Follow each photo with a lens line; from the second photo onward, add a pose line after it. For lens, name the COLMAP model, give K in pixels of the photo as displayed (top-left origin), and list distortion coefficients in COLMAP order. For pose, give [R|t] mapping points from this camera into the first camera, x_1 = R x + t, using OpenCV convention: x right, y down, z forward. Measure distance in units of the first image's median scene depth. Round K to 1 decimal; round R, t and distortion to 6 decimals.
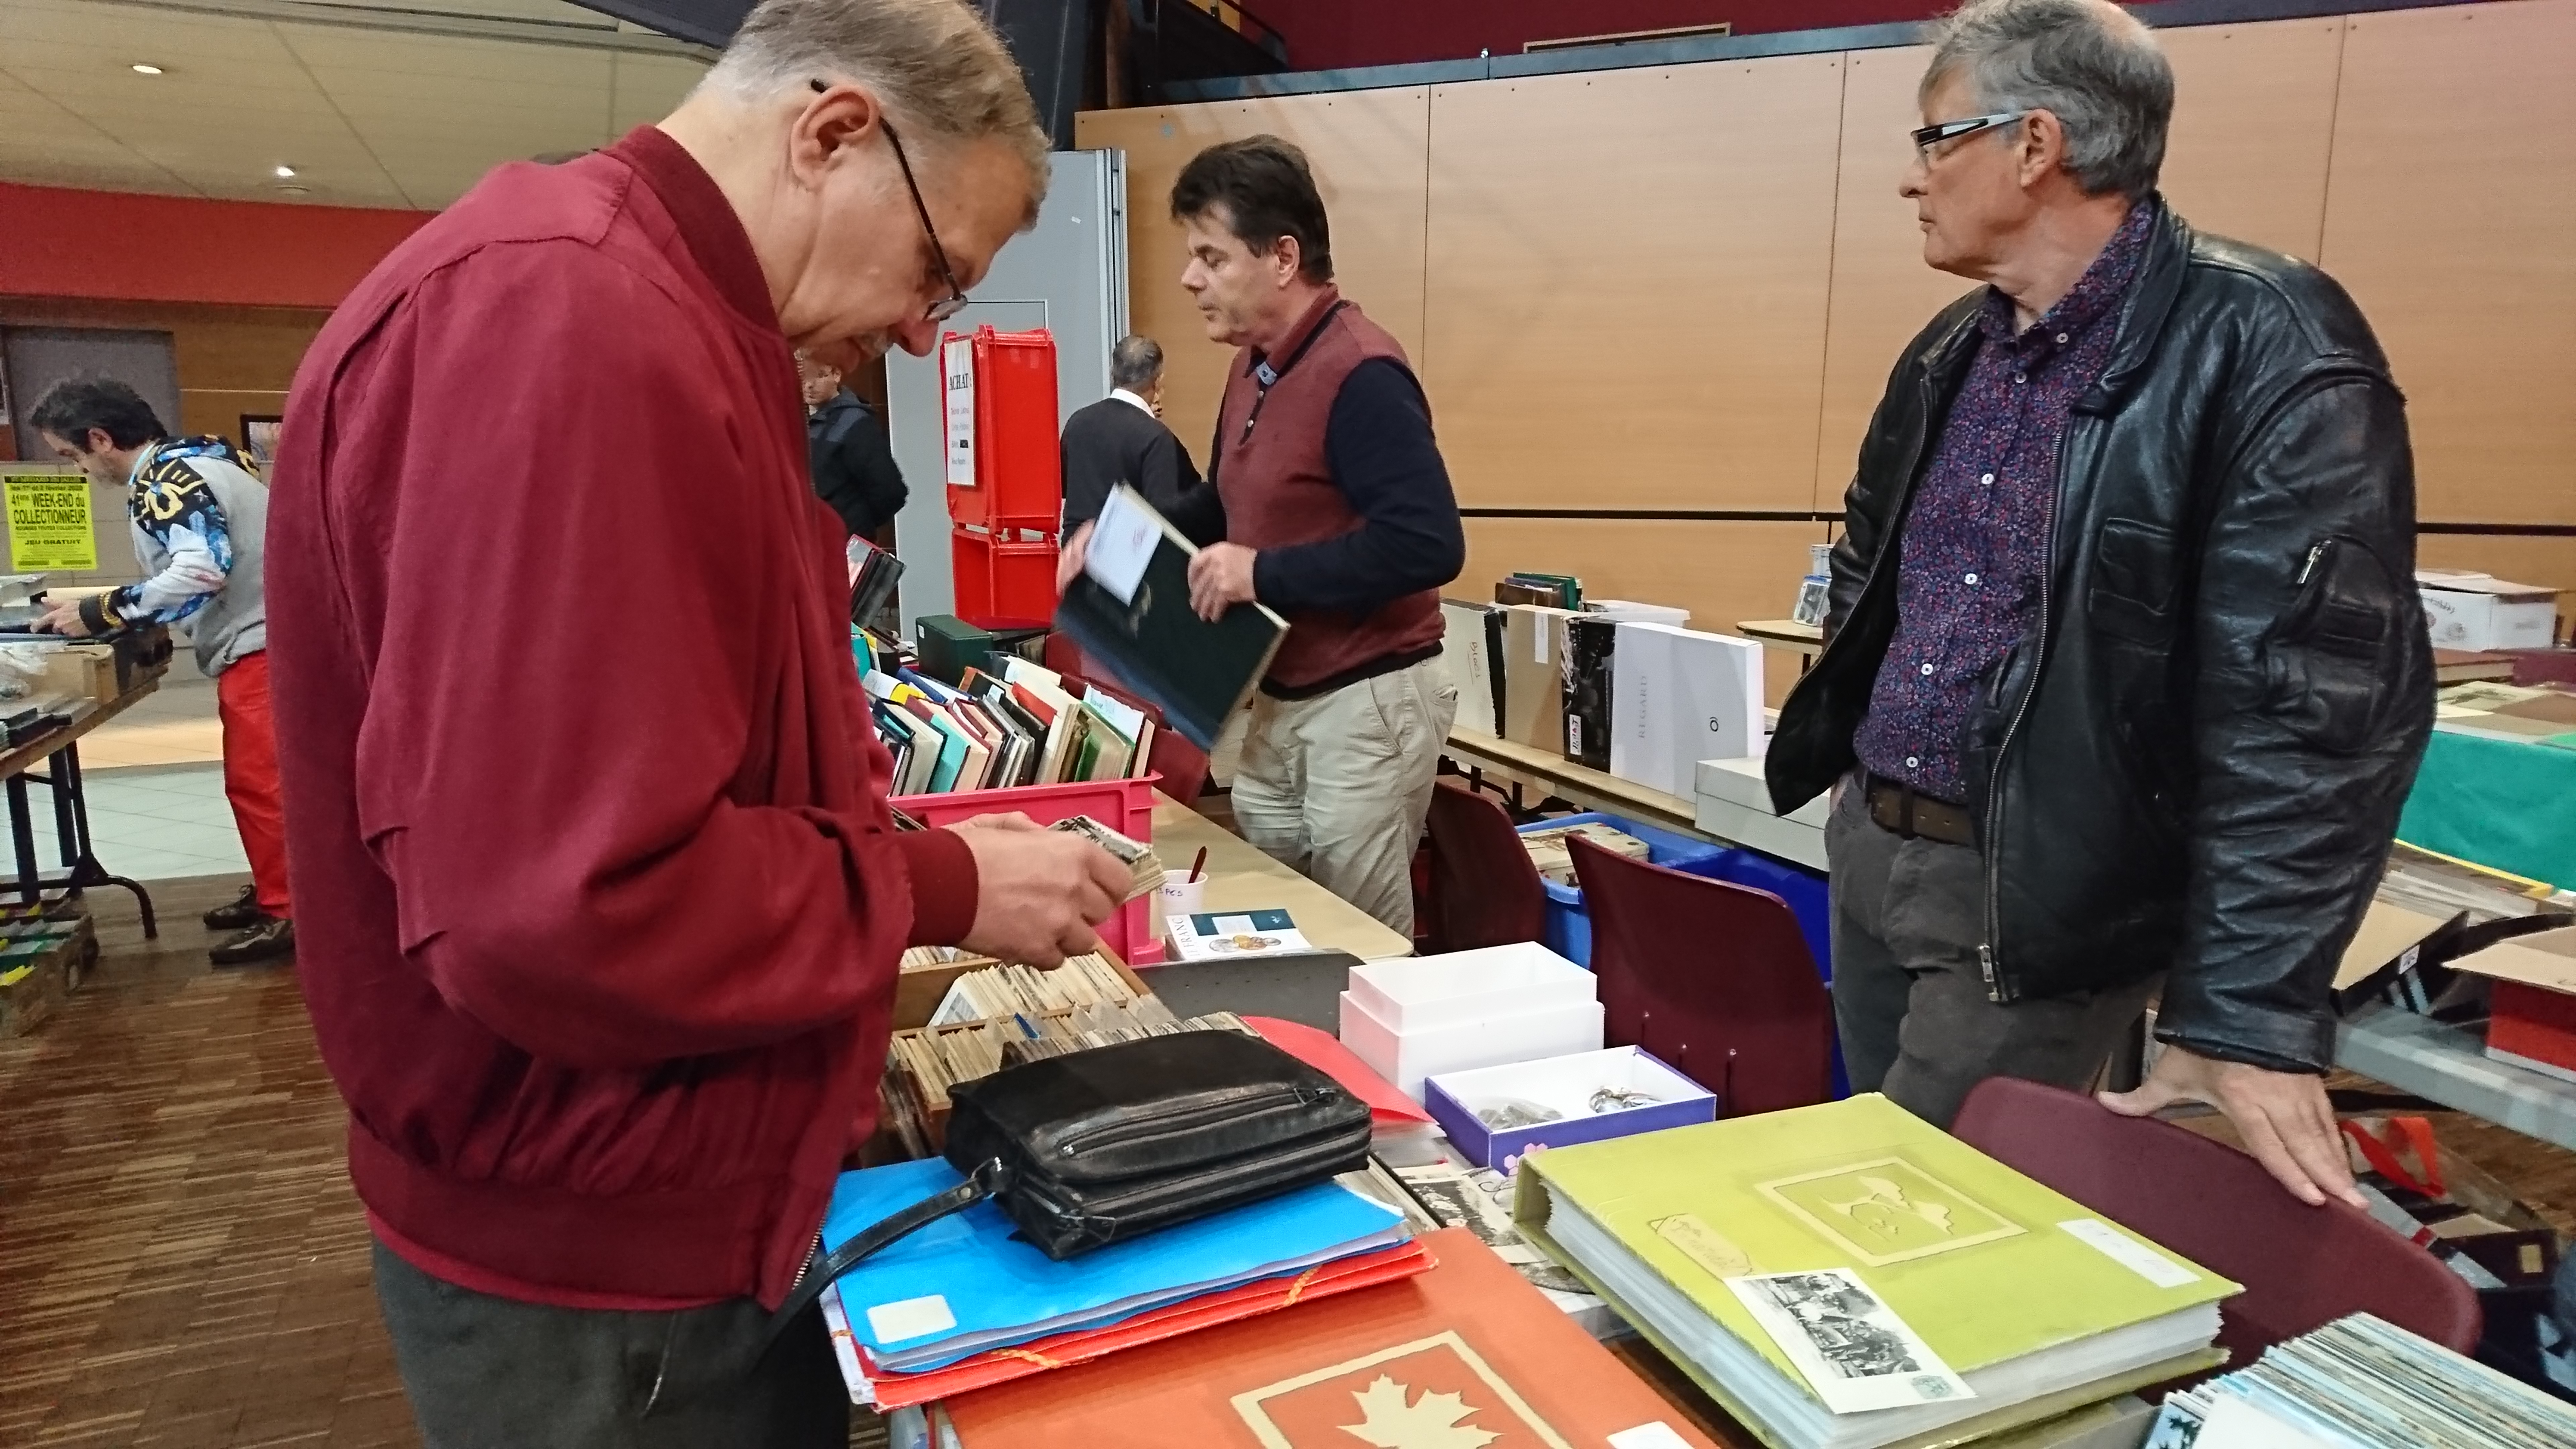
lens RADIAL K [[1672.7, 0, 1288.0], [0, 1672.7, 724.5], [0, 0, 1]] dist [0.083113, -0.106532]
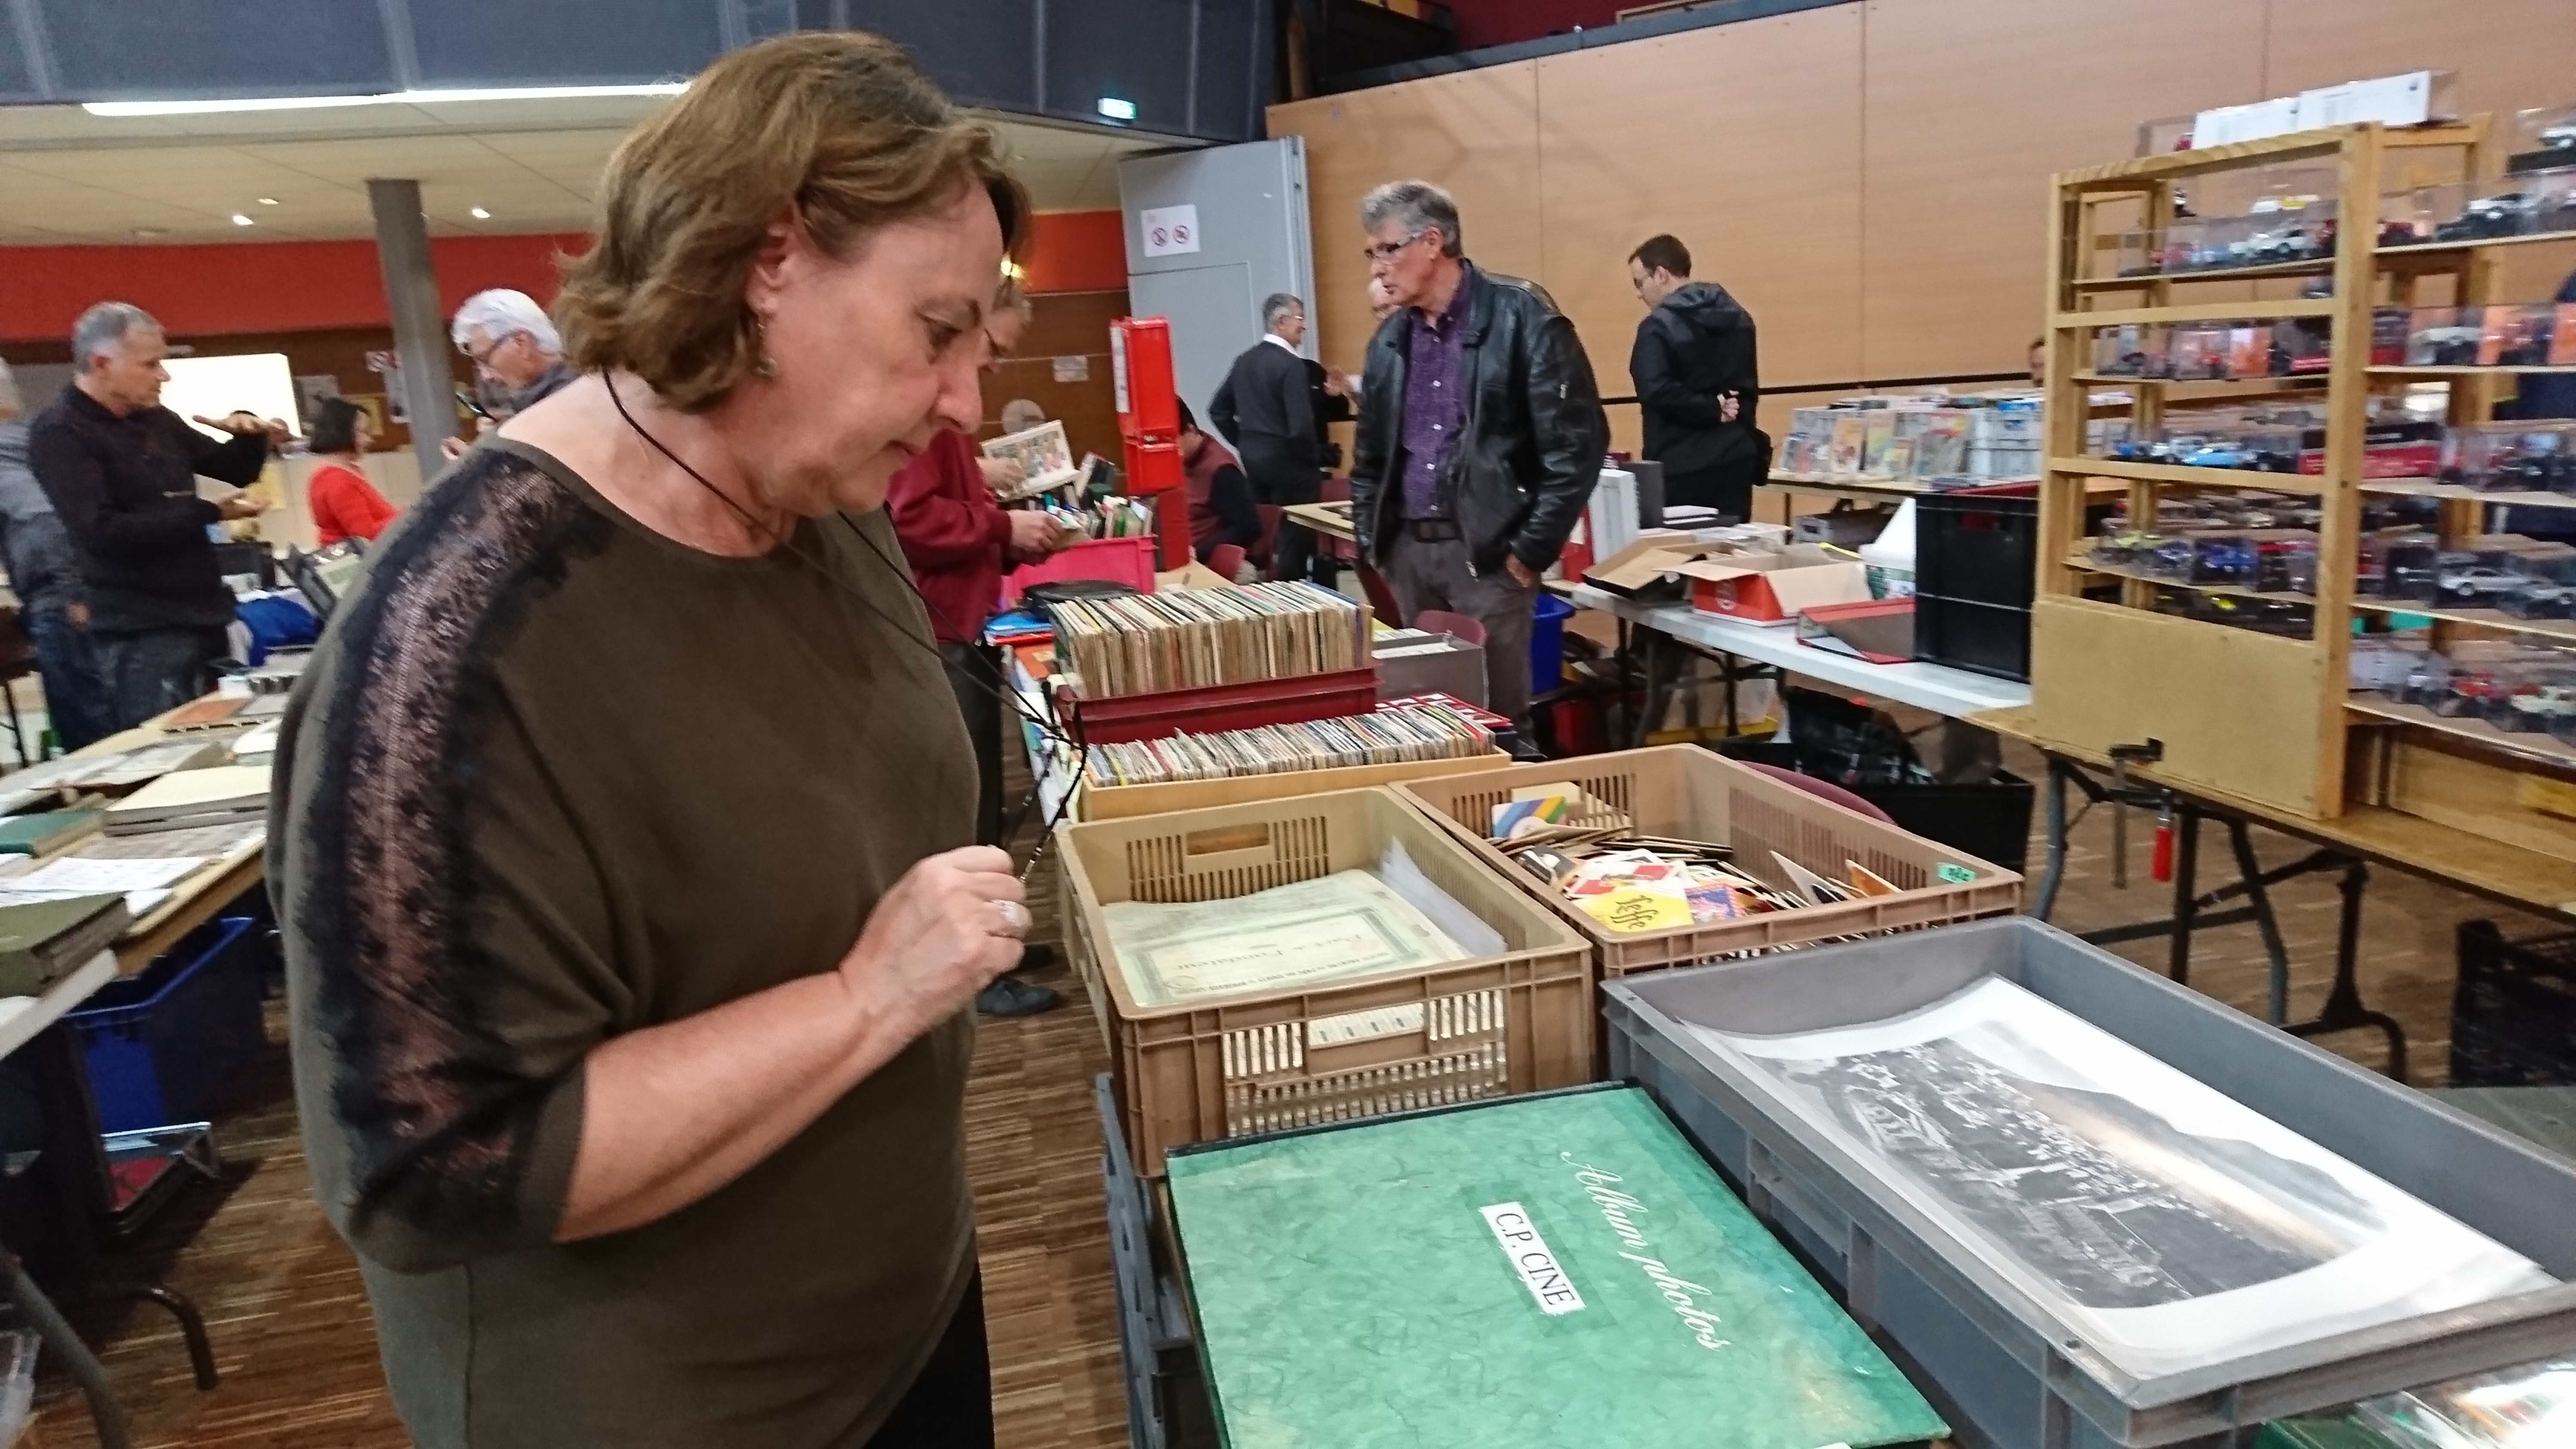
lens RADIAL K [[1672.7, 0, 1288.0], [0, 1672.7, 724.5], [0, 0, 1]] dist [0.083113, -0.106532]
pose [[0.980585, -0.042286, -0.191483, 0.168089], [0.051499, 0.997730, 0.043395, 0.063315], [0.189214, -0.052414, 0.980536, -0.383361]]
